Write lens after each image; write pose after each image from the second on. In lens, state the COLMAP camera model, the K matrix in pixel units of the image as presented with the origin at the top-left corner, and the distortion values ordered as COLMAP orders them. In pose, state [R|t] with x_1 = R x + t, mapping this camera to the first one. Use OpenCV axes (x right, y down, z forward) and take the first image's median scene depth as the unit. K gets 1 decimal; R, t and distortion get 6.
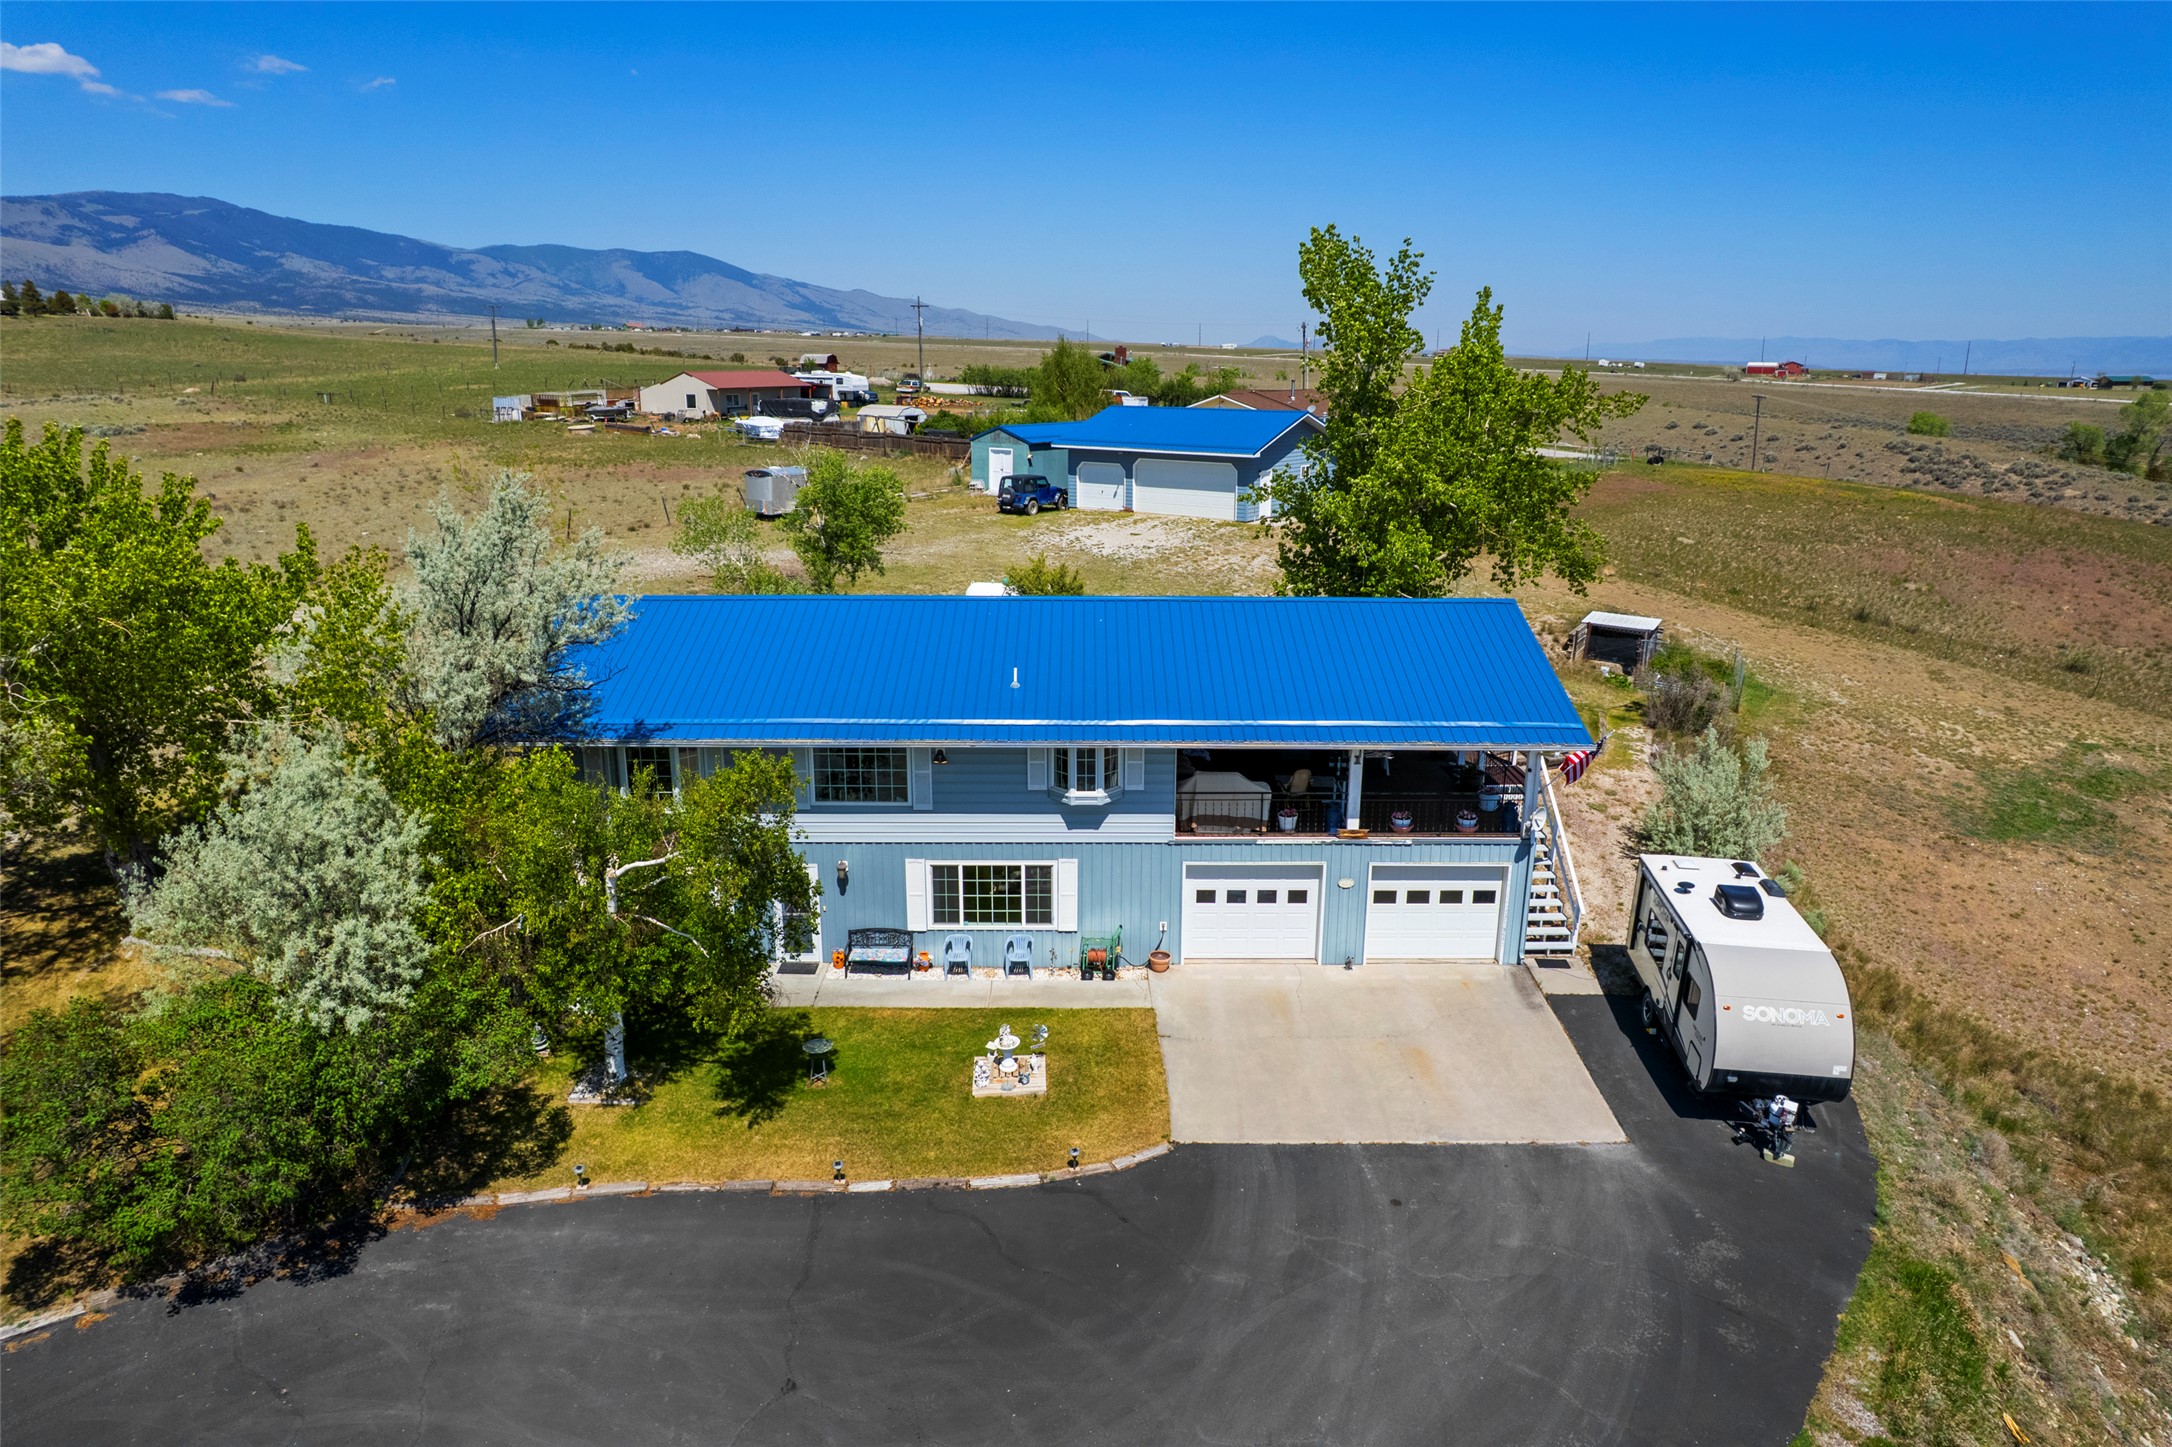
lens RADIAL K [[1401.3, 0, 1086.0], [0, 1401.3, 723.5], [0, 0, 1]] dist [-0.072813, 0.070855]
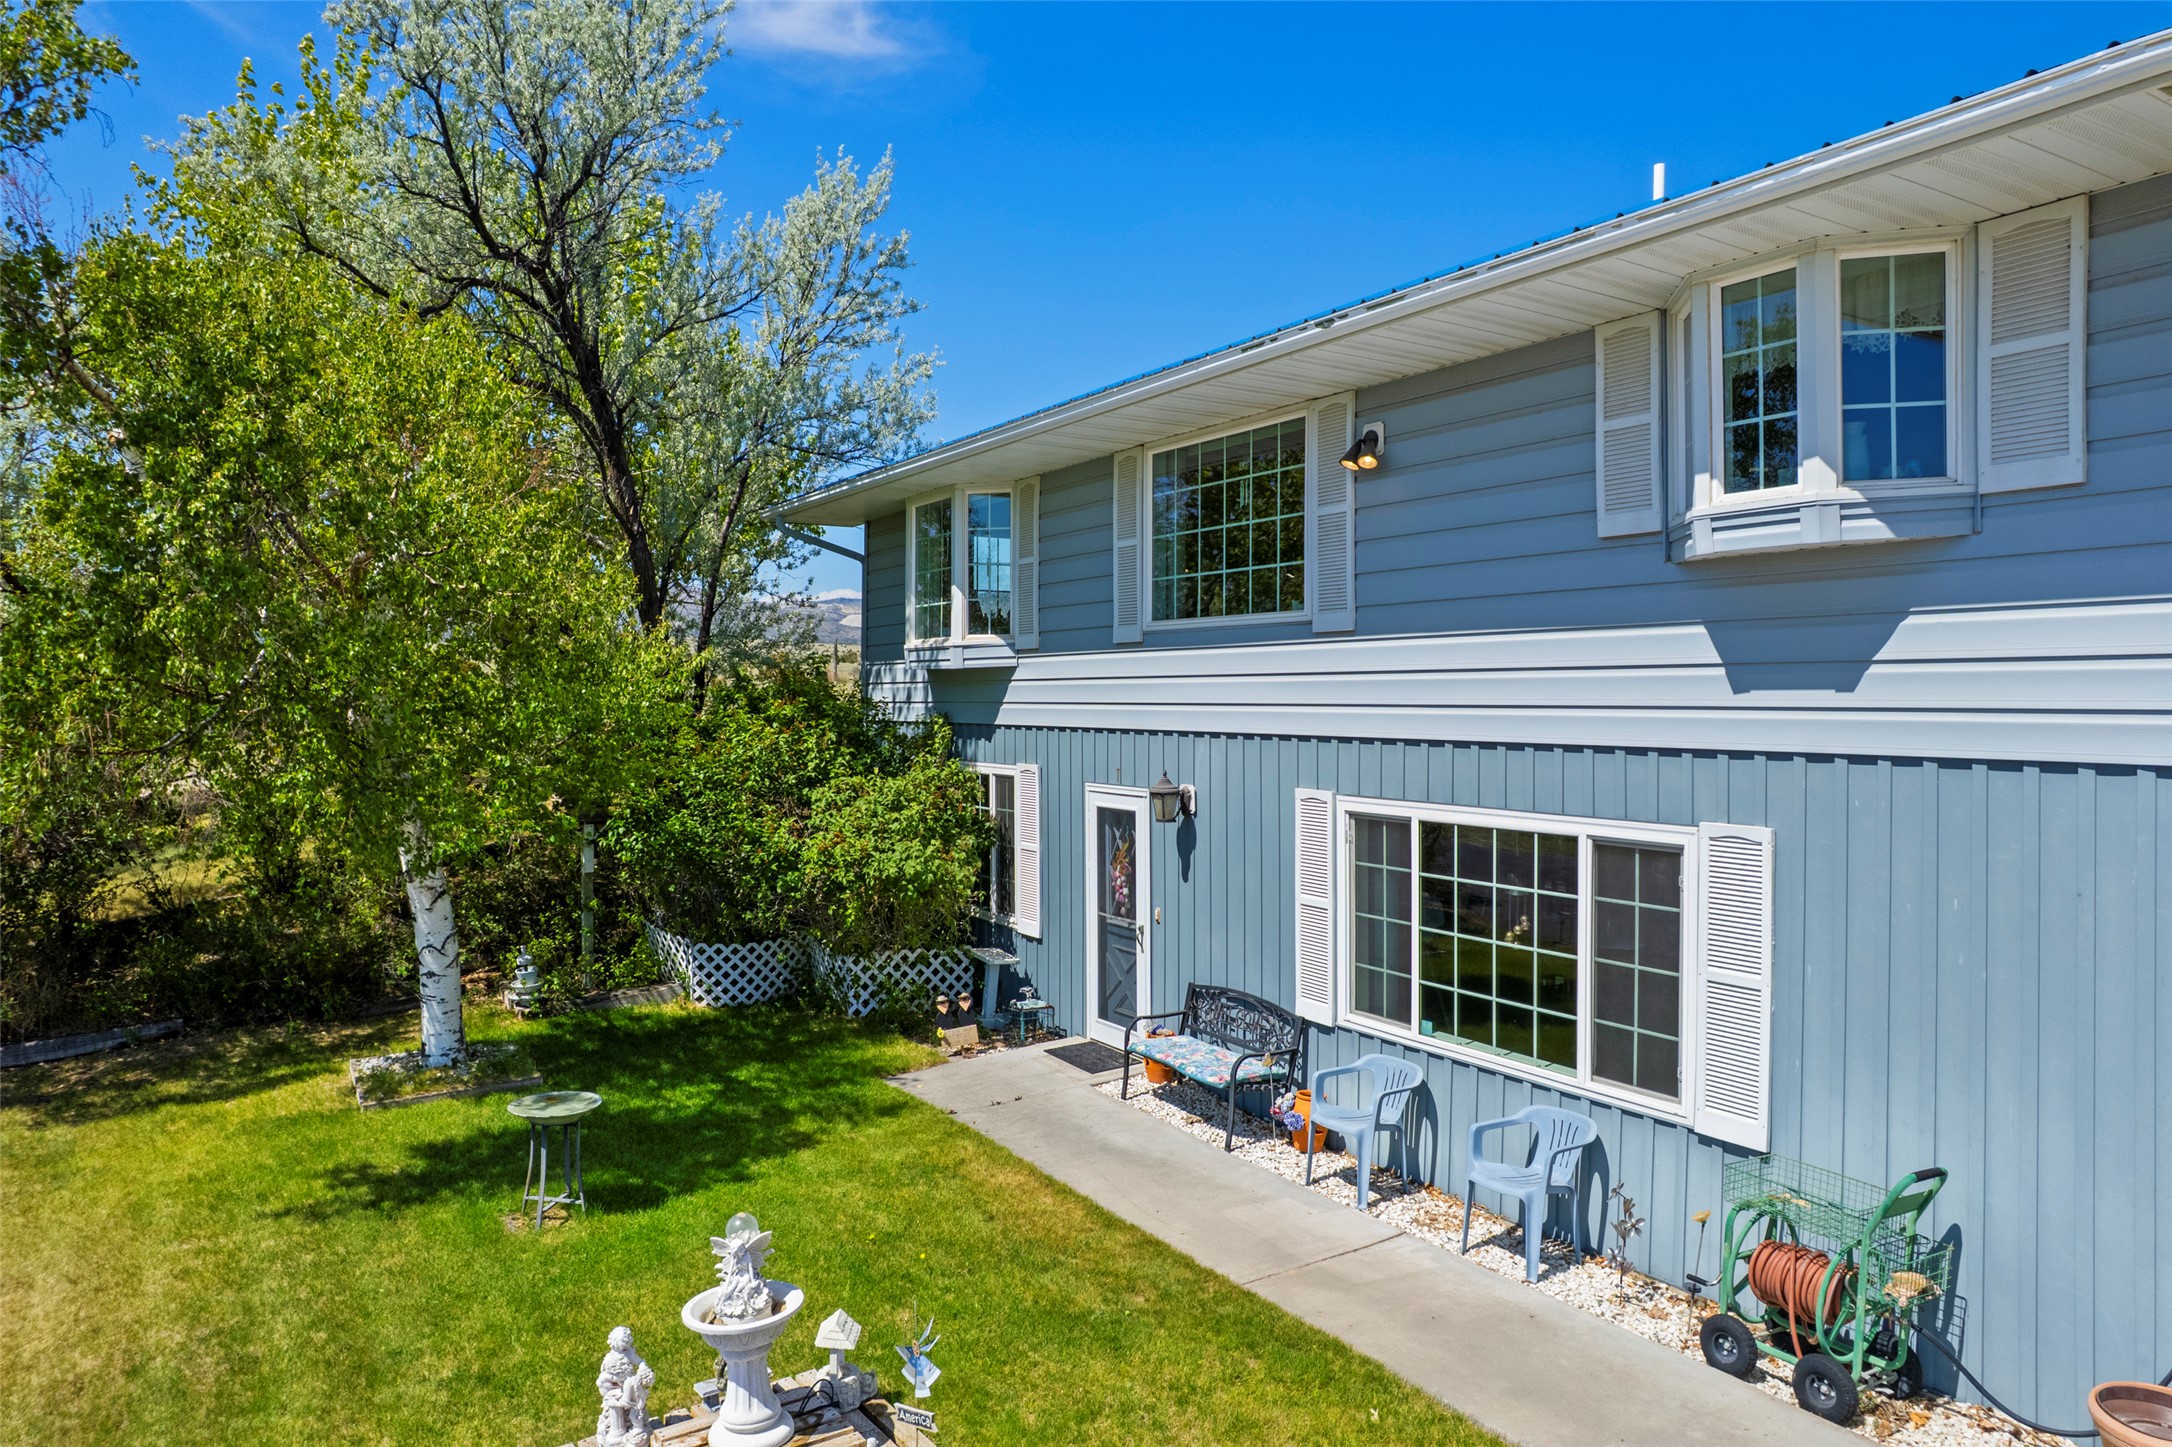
lens RADIAL K [[1401.3, 0, 1086.0], [0, 1401.3, 723.5], [0, 0, 1]] dist [-0.072813, 0.070855]
pose [[0.512133, 0.012288, -0.858818, 0.140206], [-0.210820, 0.971108, -0.111822, 0.136696], [0.832631, 0.238324, 0.499927, 0.826283]]
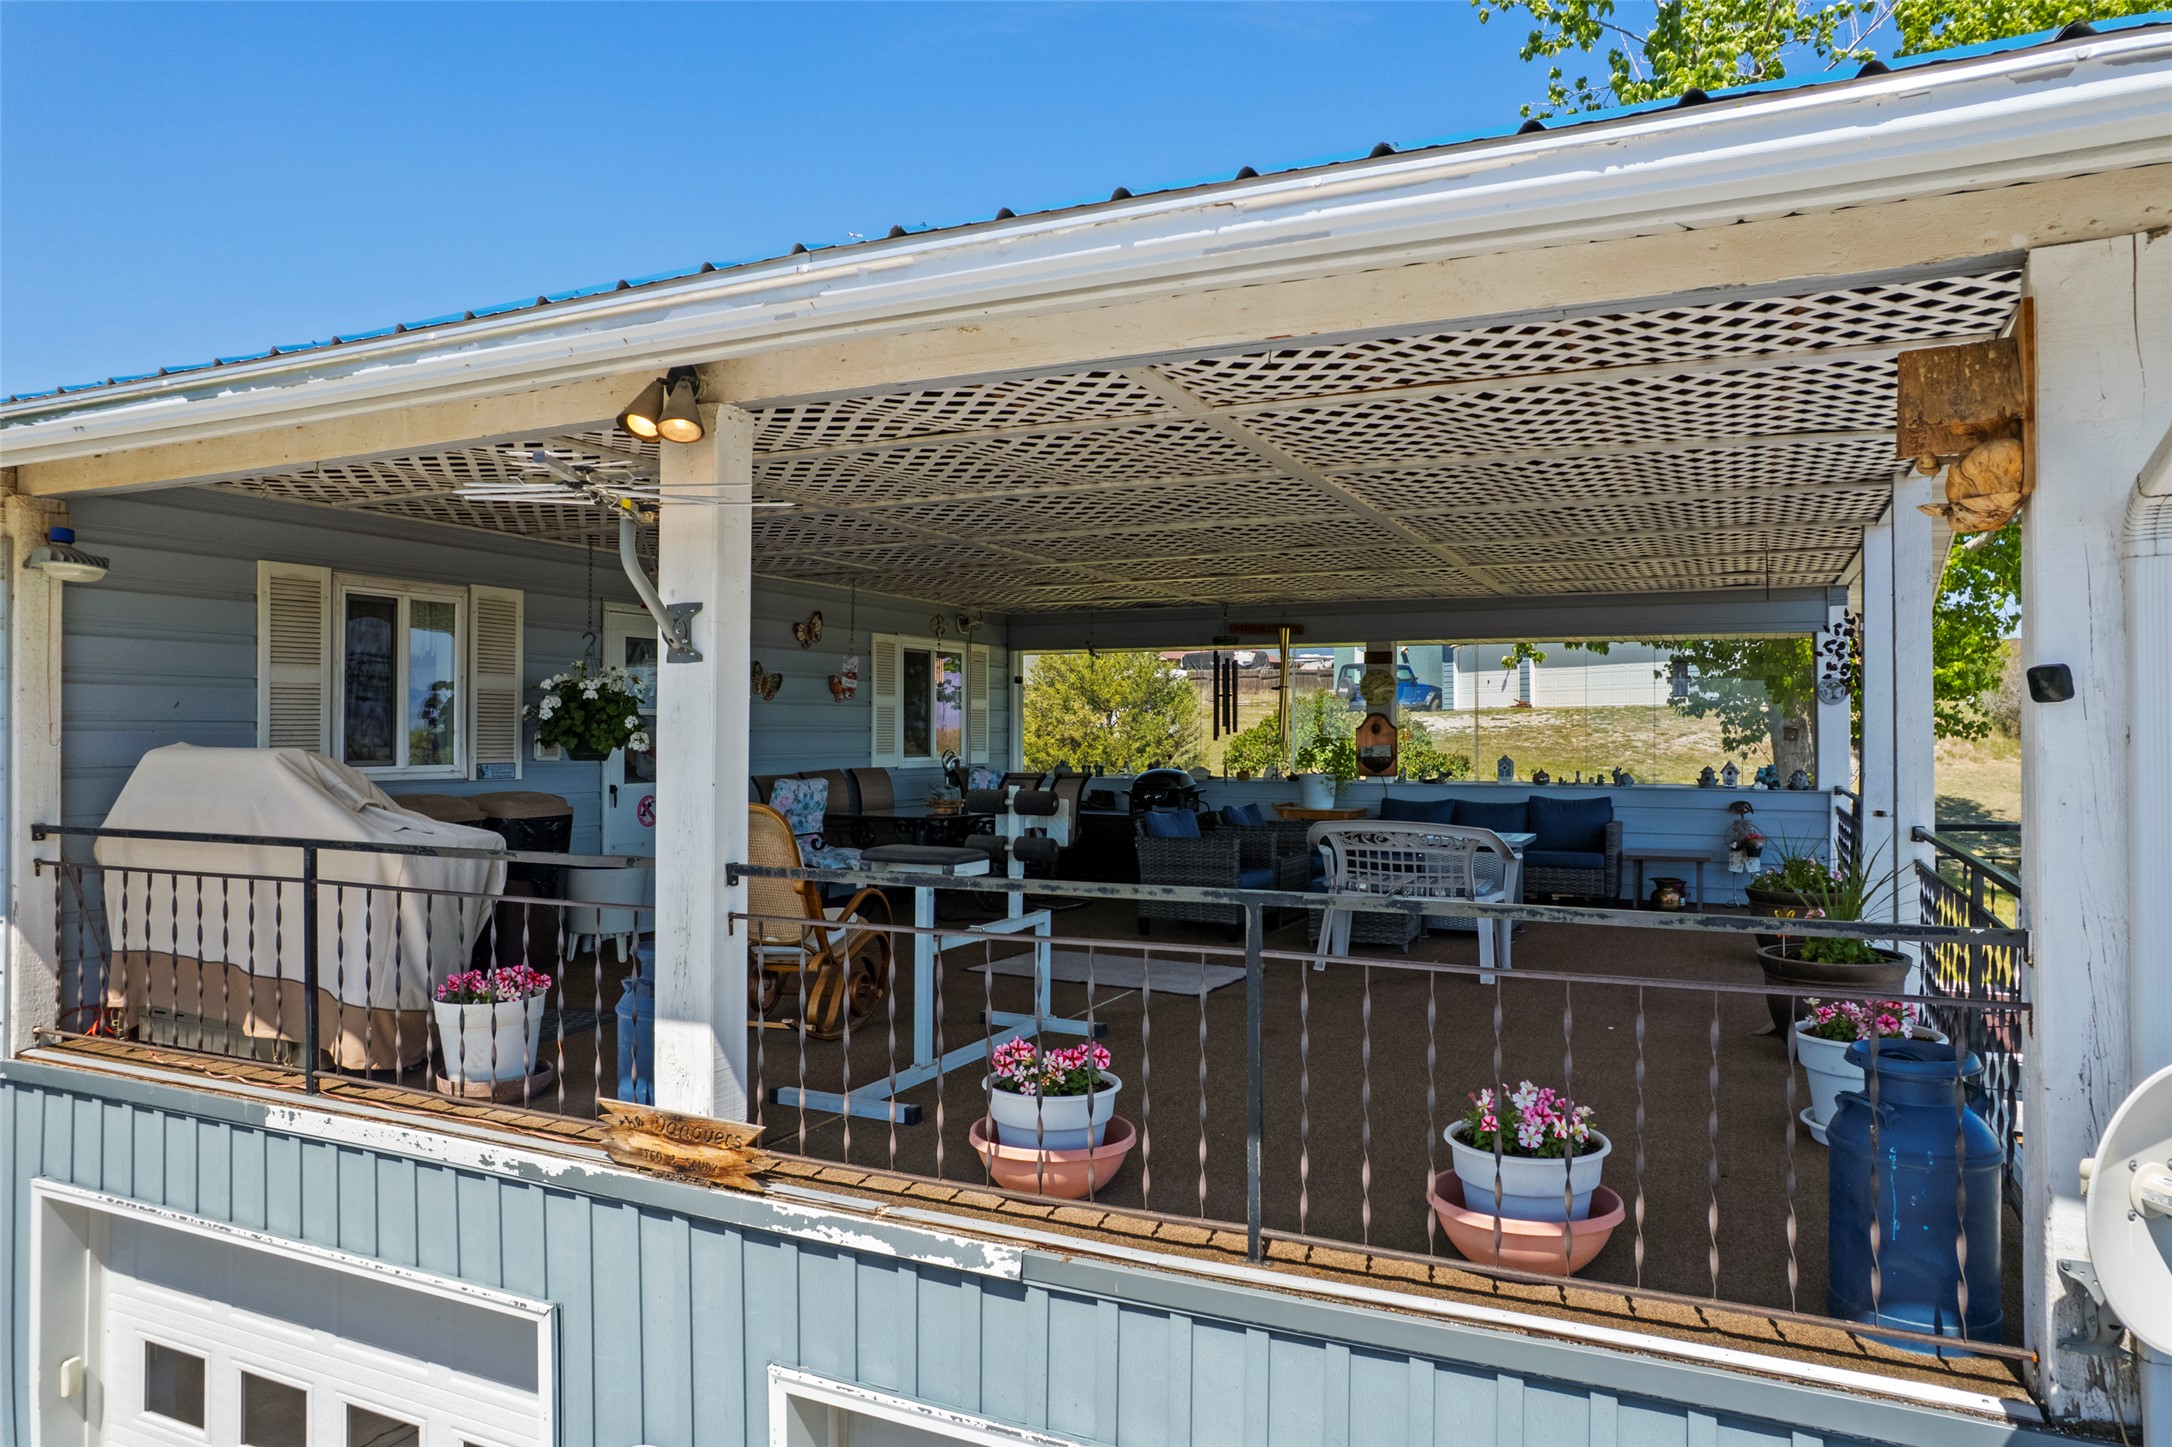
lens RADIAL K [[1401.3, 0, 1086.0], [0, 1401.3, 723.5], [0, 0, 1]] dist [-0.072813, 0.070855]
pose [[0.901239, -0.005537, -0.433287, 0.307622], [-0.109024, 0.964855, -0.239101, 0.069119], [0.419383, 0.262726, 0.868961, 0.909129]]
